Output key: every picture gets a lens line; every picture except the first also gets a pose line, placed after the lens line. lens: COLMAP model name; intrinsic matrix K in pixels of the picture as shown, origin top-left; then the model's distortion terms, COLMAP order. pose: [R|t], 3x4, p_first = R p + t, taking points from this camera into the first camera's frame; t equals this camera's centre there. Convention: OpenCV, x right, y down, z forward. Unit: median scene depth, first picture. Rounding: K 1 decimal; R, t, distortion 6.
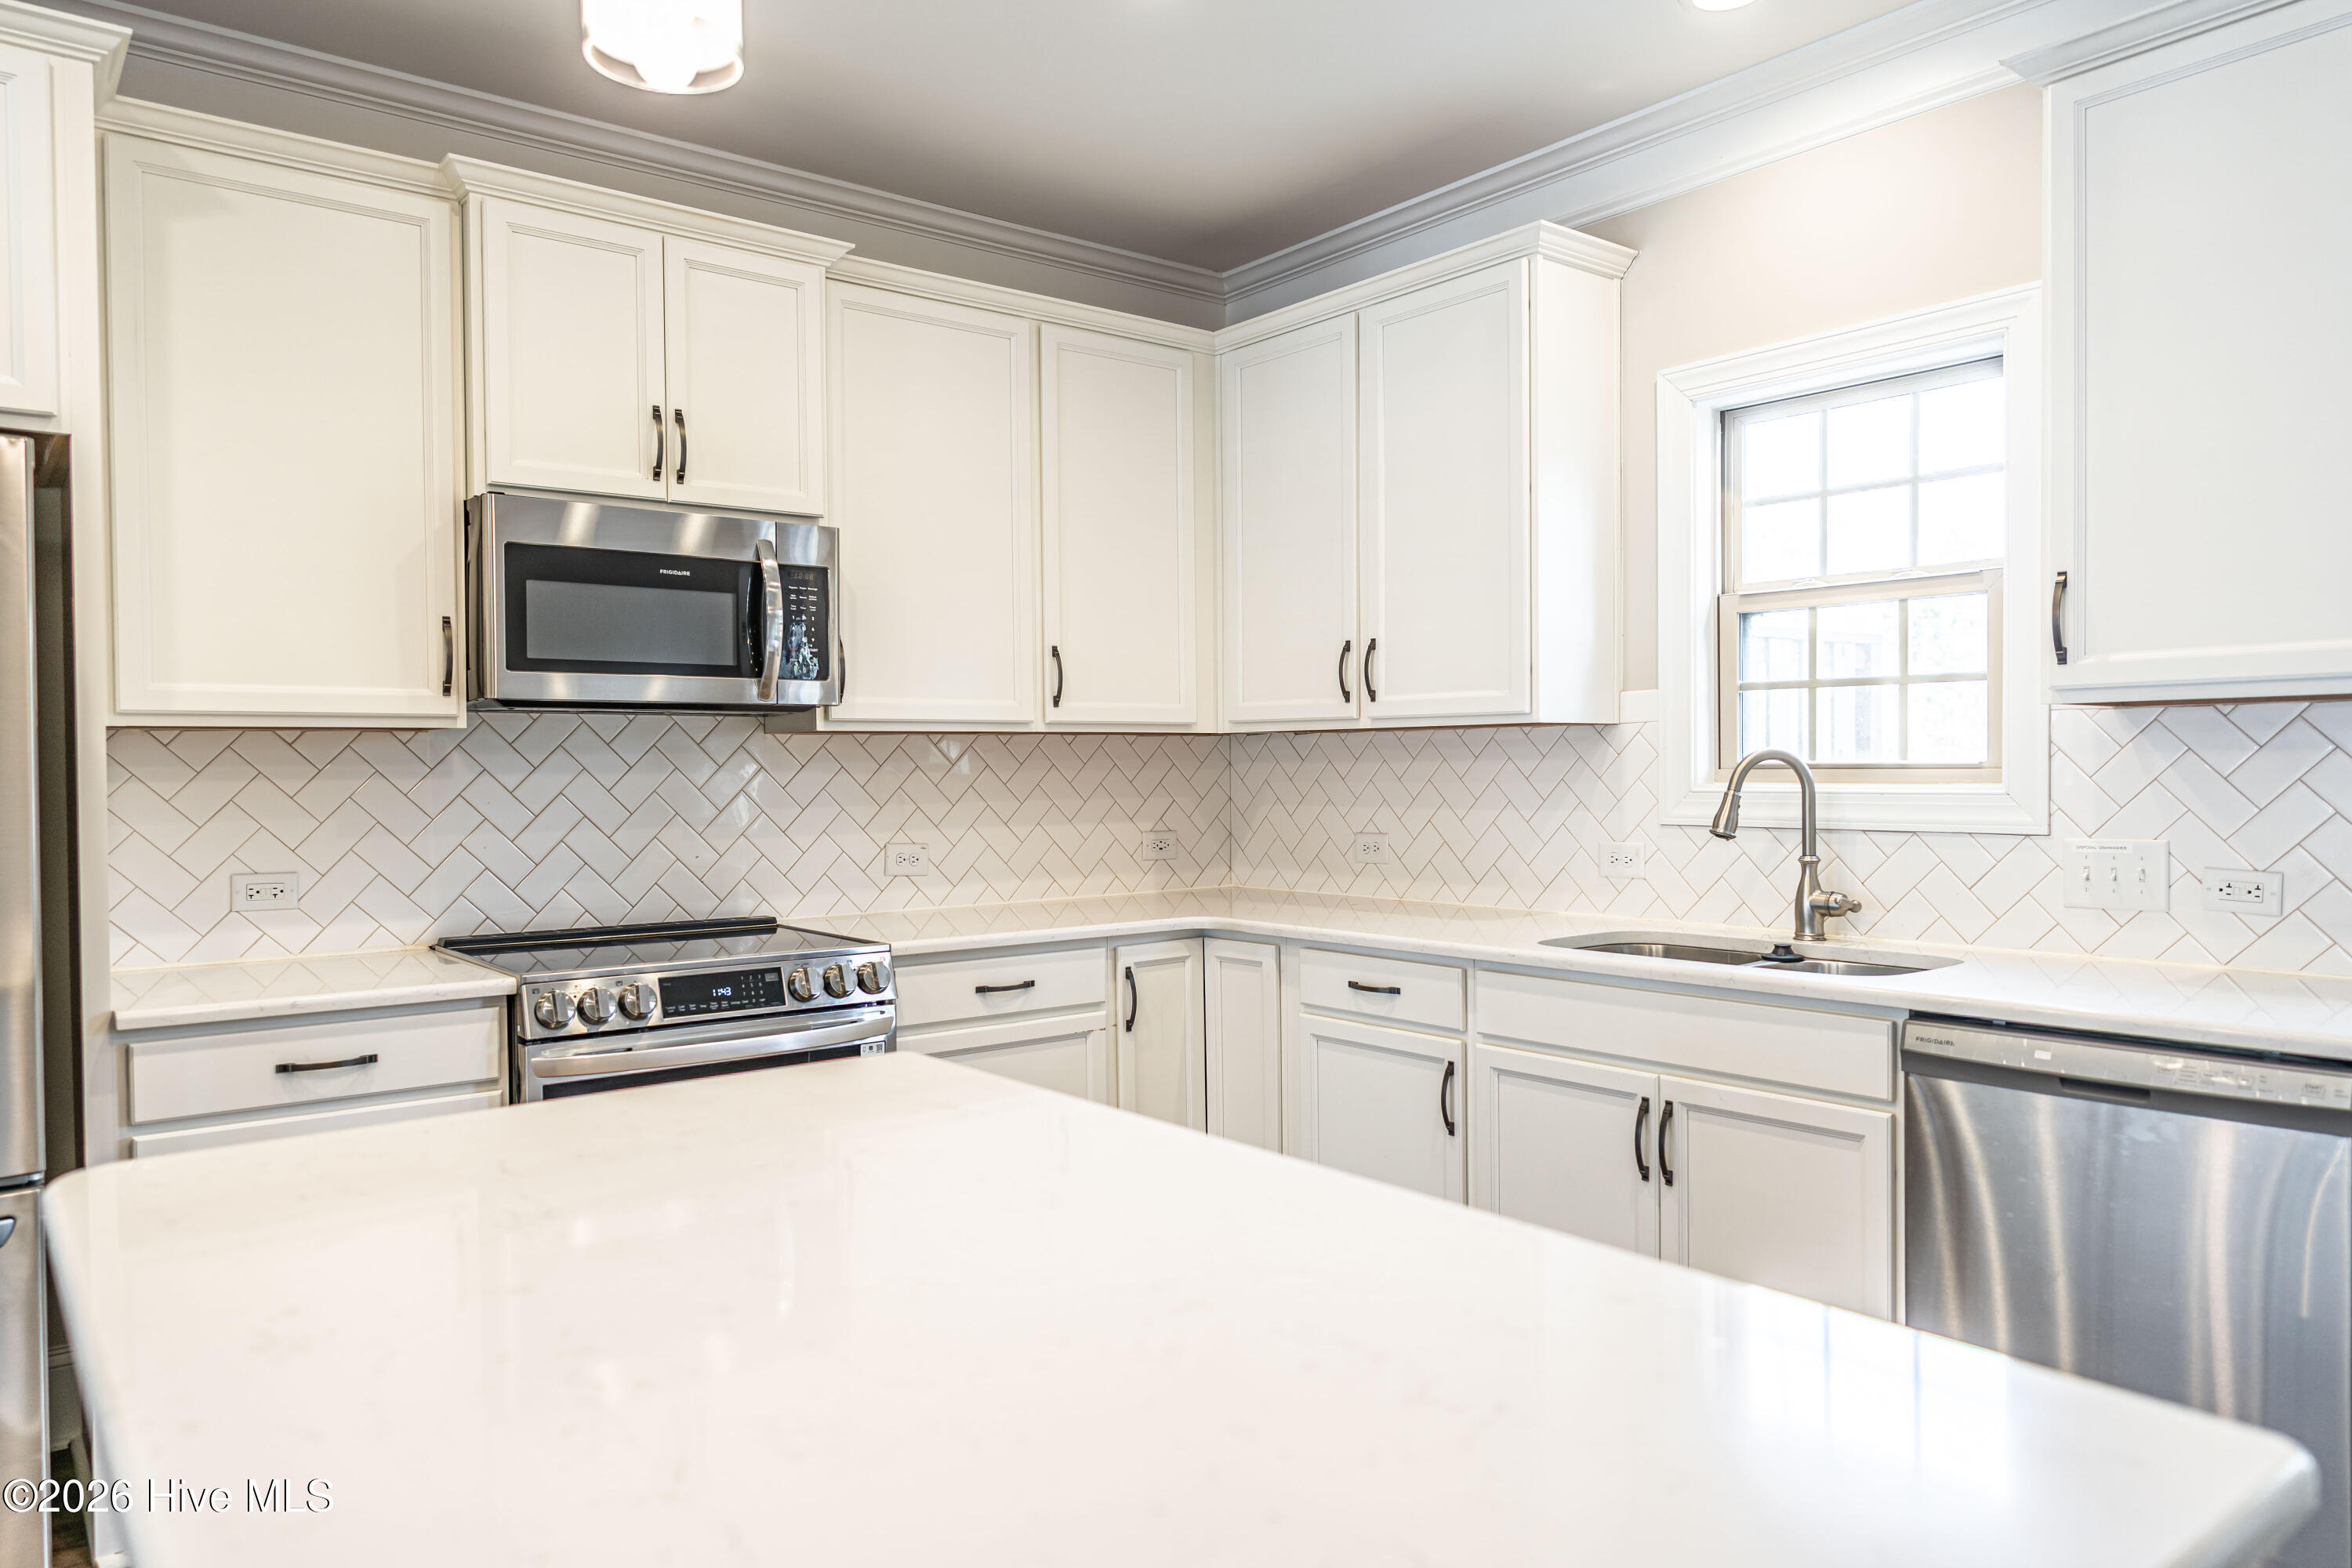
lens RADIAL K [[1559.3, 0, 1162.1], [0, 1559.3, 779.6], [0, 0, 1]] dist [-0.006019, 0.007011]
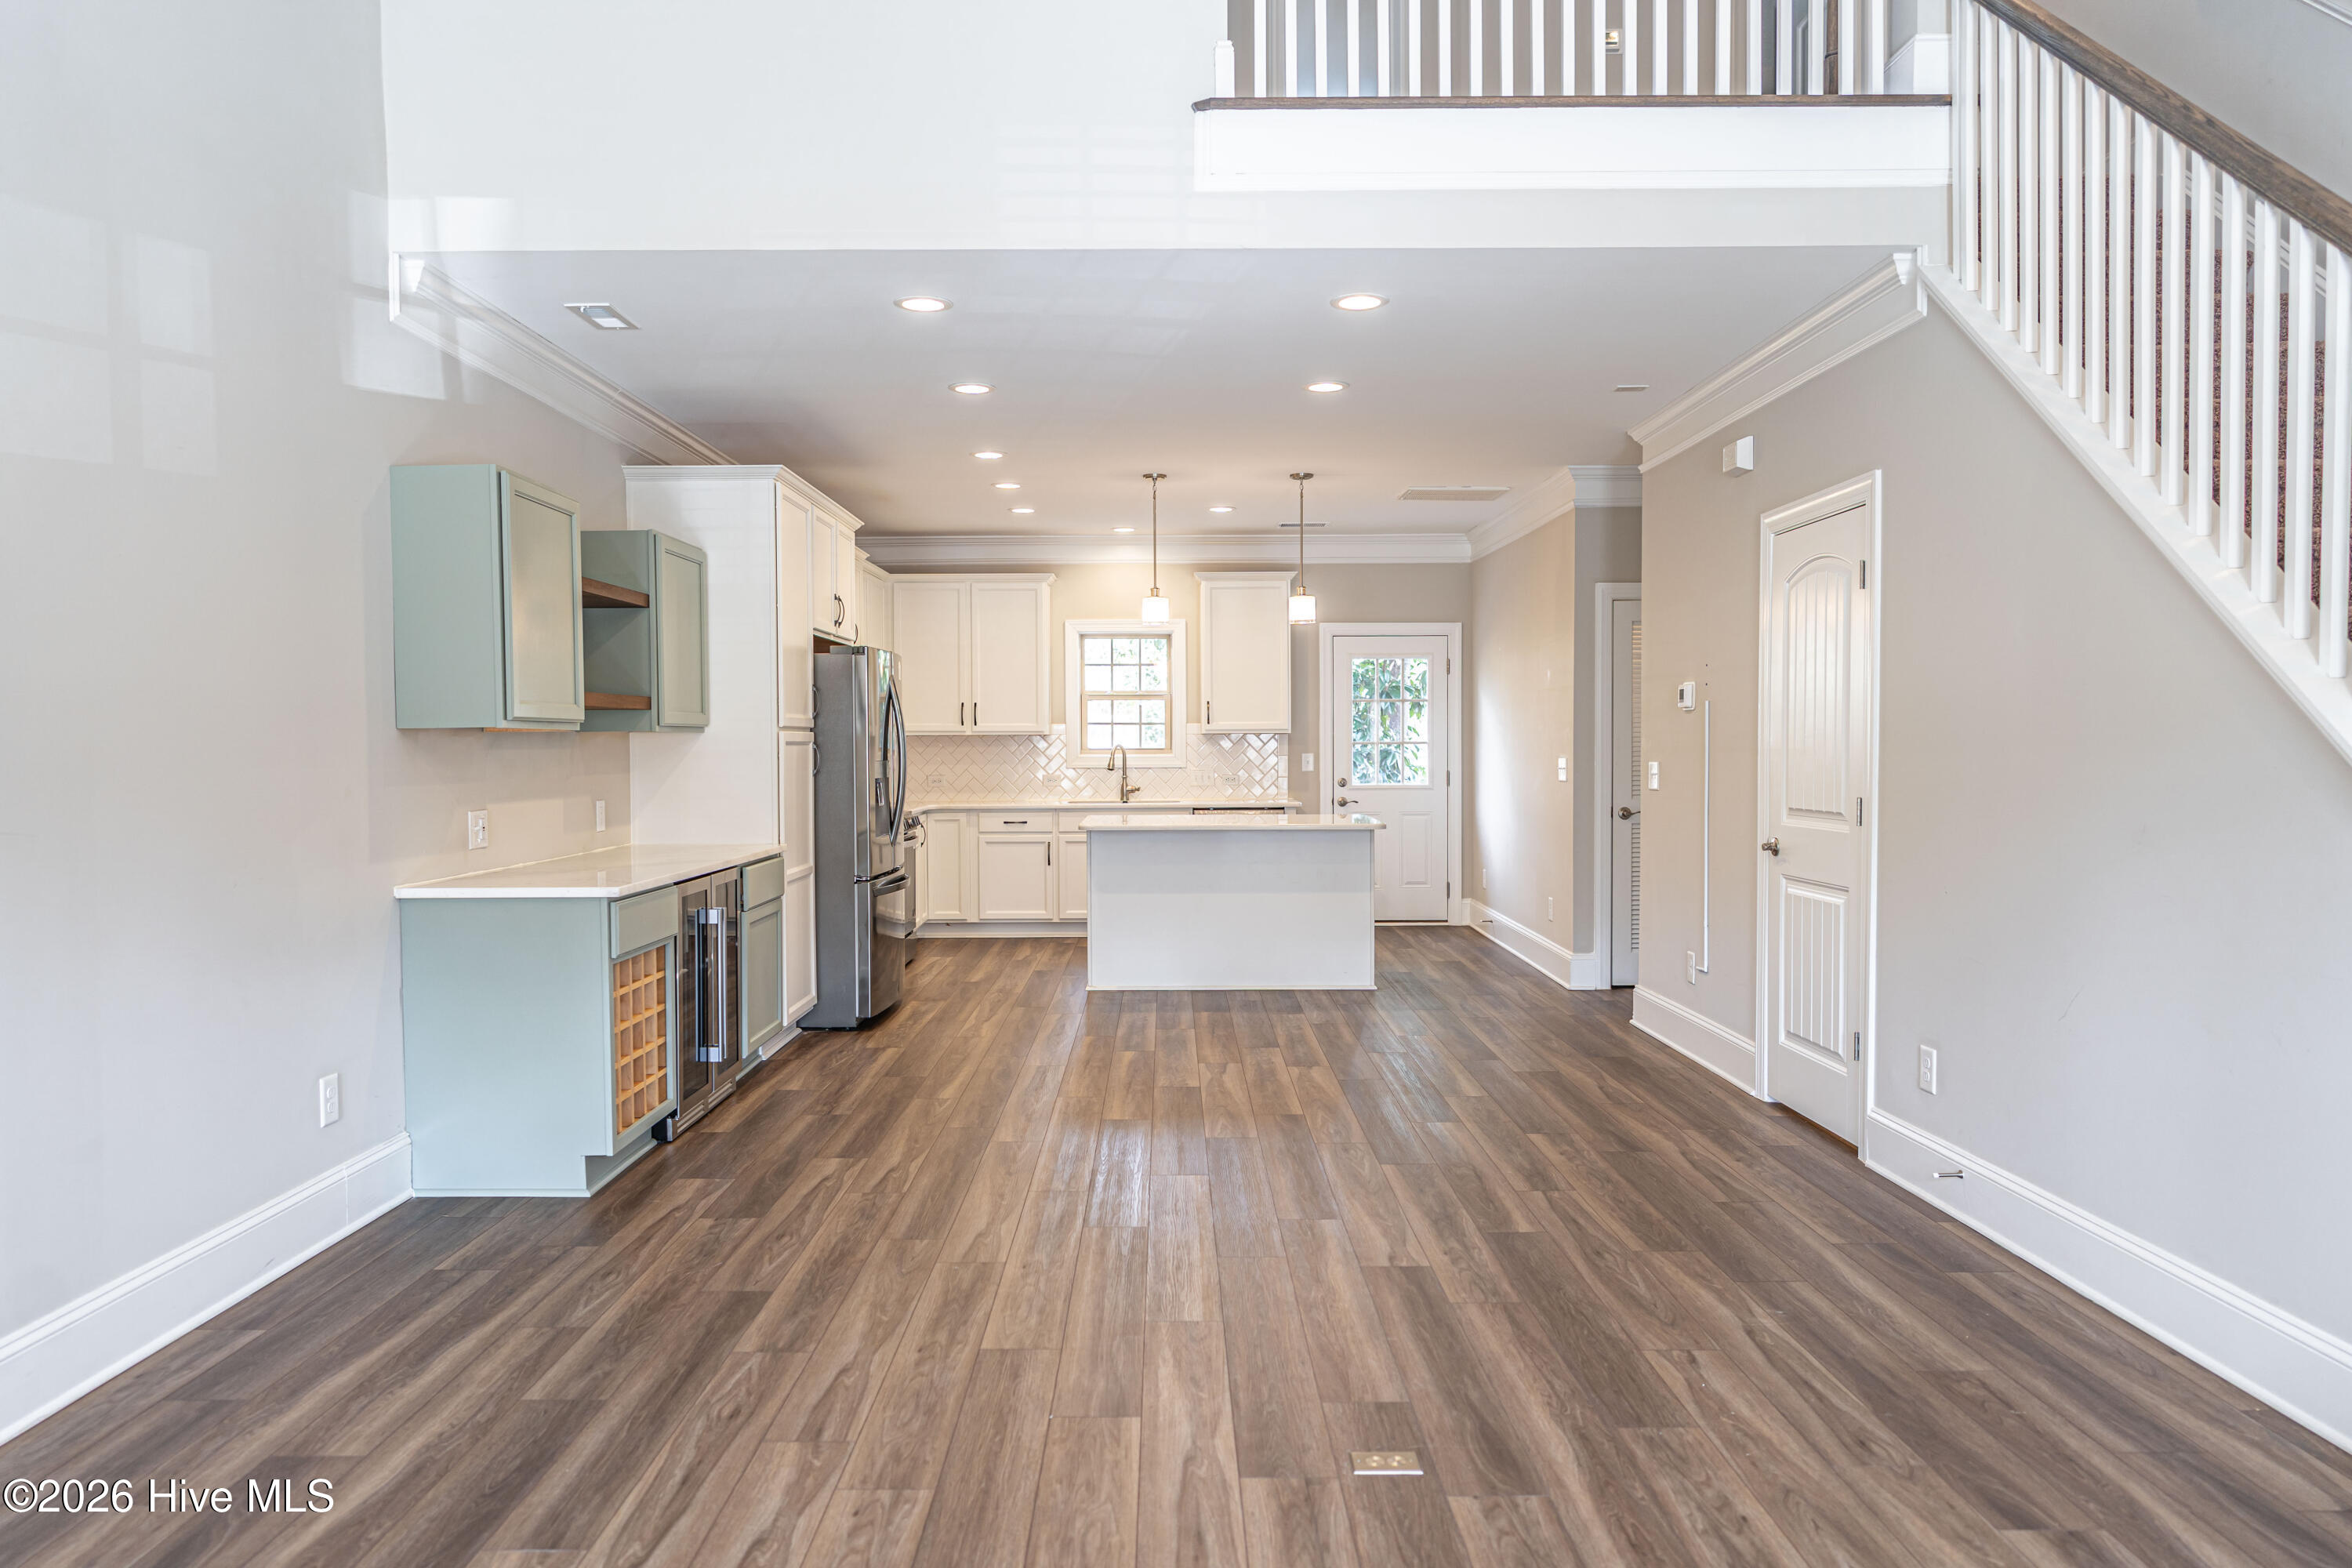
lens RADIAL K [[1559.3, 0, 1175.5], [0, 1559.3, 782.6], [0, 0, 1]] dist [-0.006019, 0.007011]
pose [[0.613913, -0.015240, 0.789227, -2.133611], [0.003958, 0.999860, 0.016228, 0.009139], [-0.789364, -0.006839, 0.613887, -1.137428]]
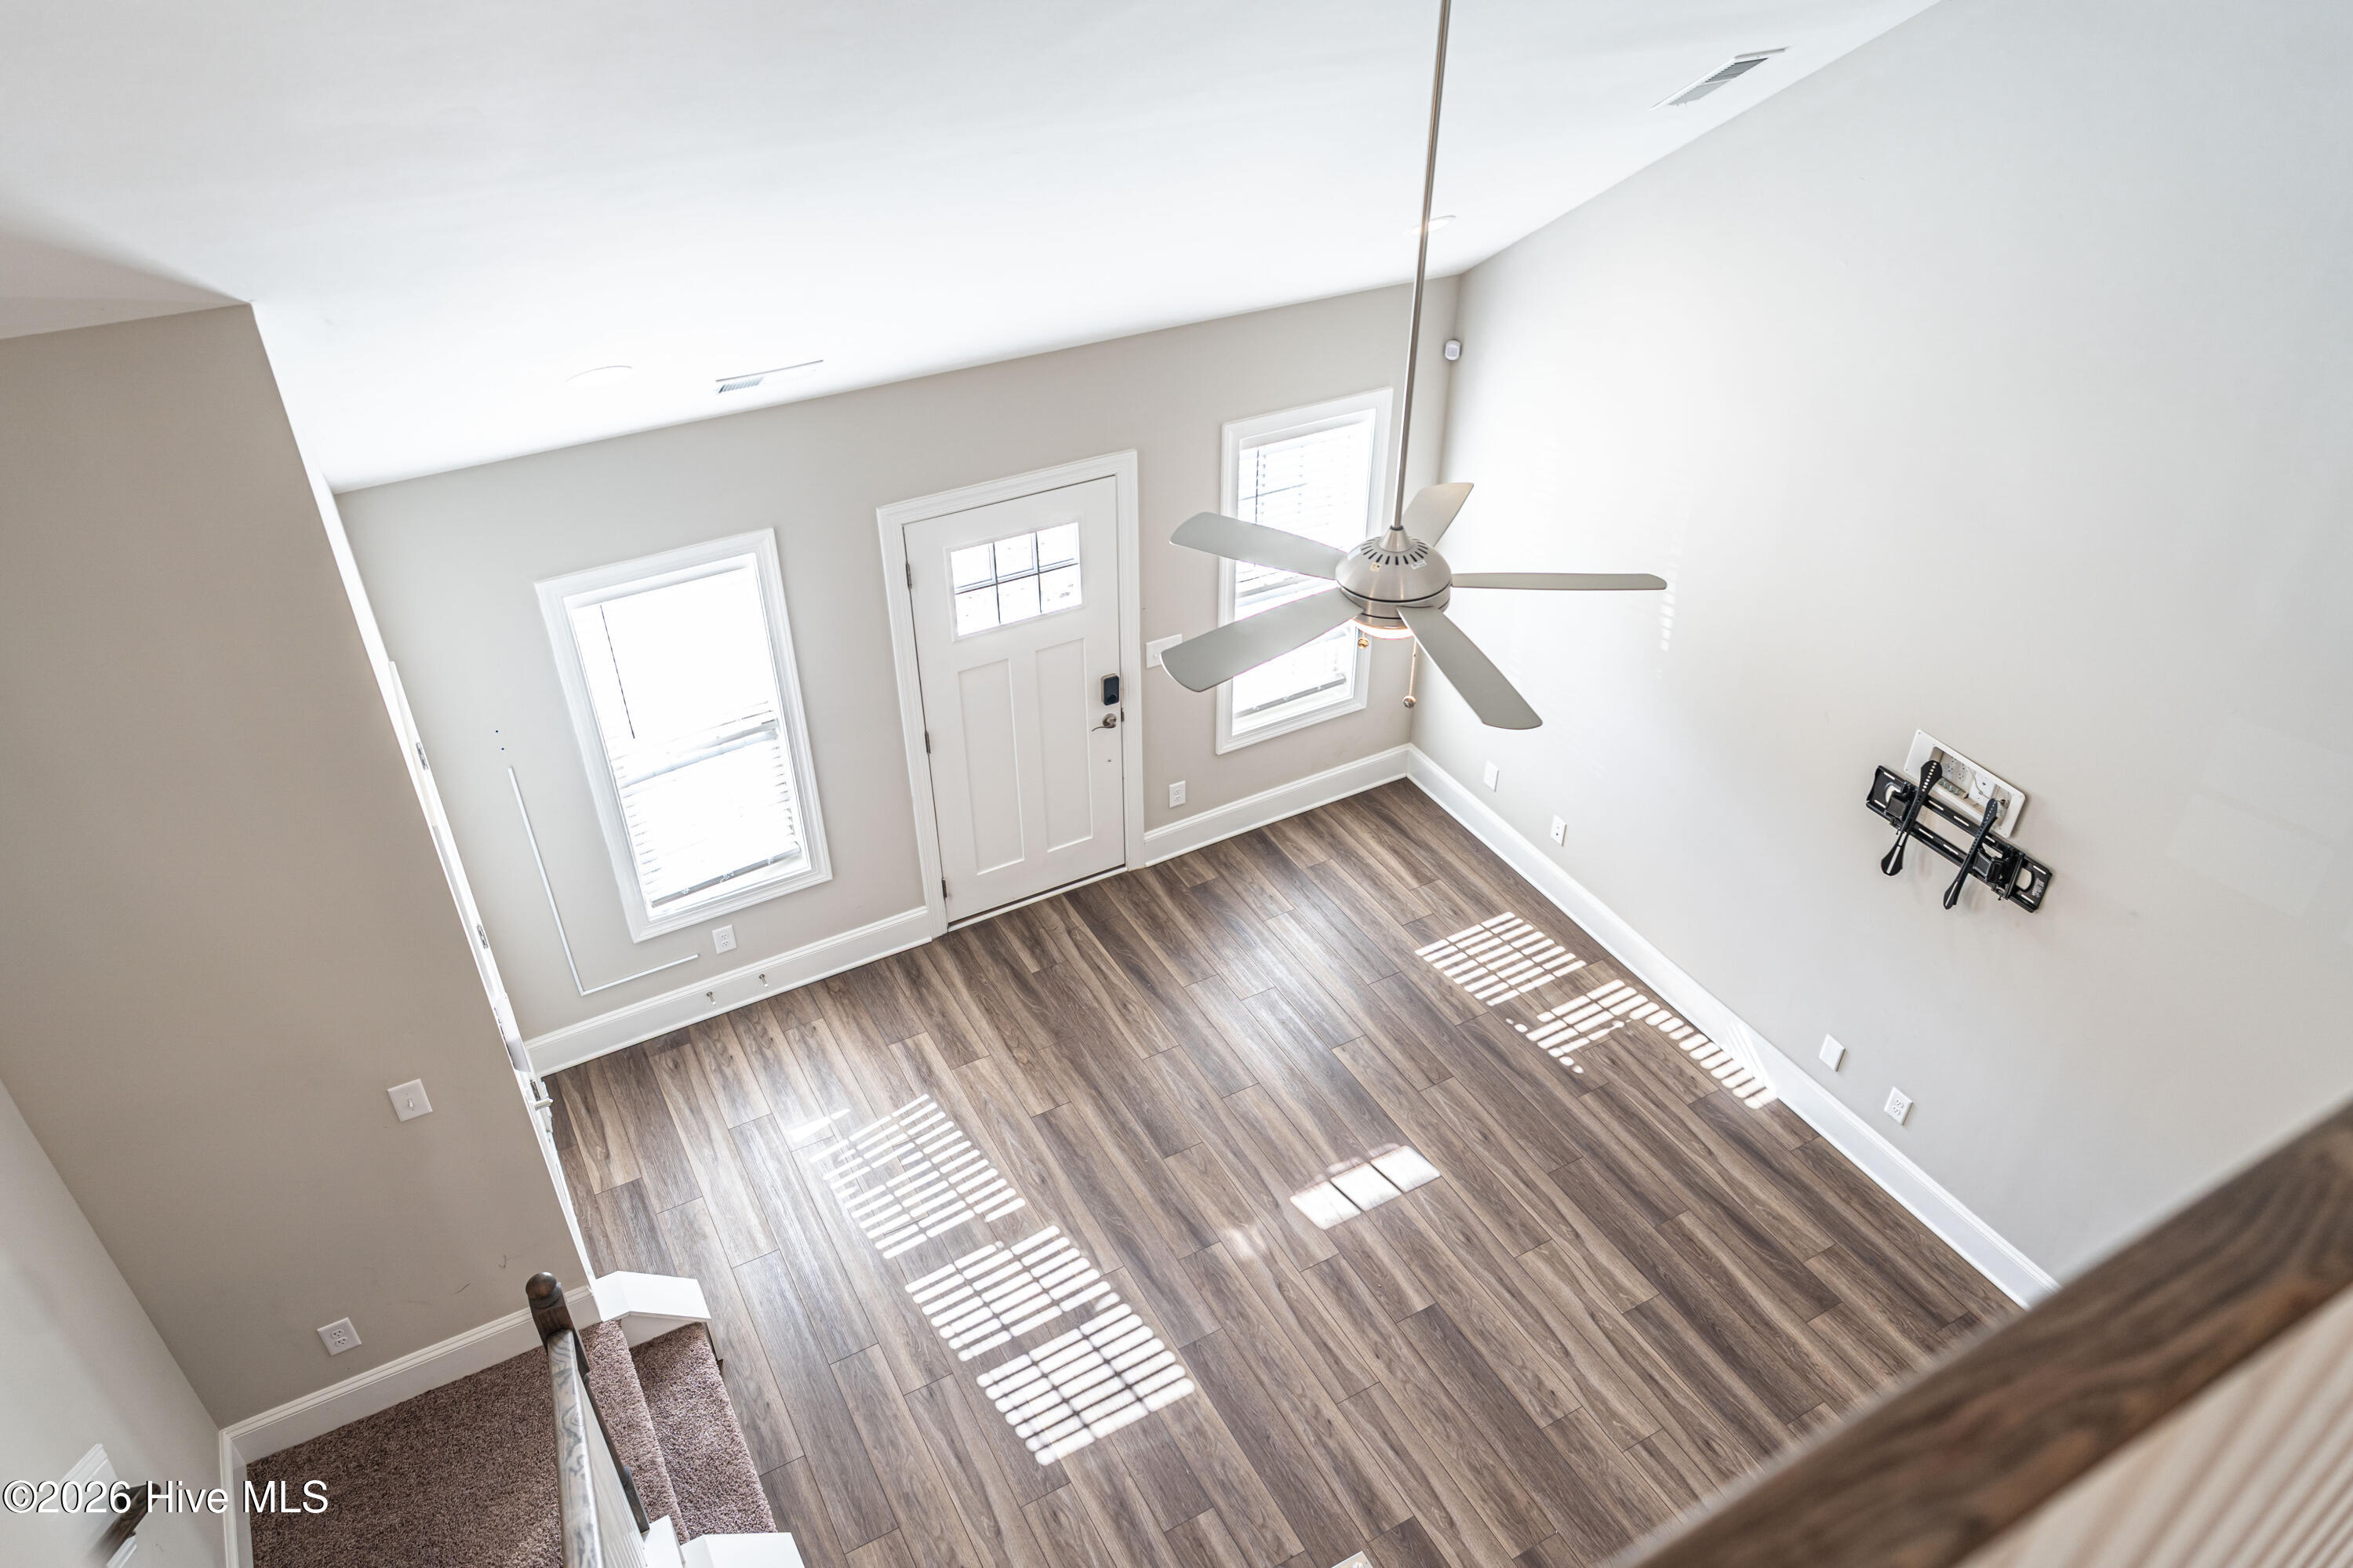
lens RADIAL K [[1560.0, 0, 1175.5], [0, 1560.0, 779.8], [0, 0, 1]] dist [-0.006019, 0.007011]
pose [[-0.156274, 0.585186, -0.795698, -0.633394], [-0.004157, 0.805199, 0.592990, -1.051702], [0.987705, 0.095977, -0.123399, -0.754717]]
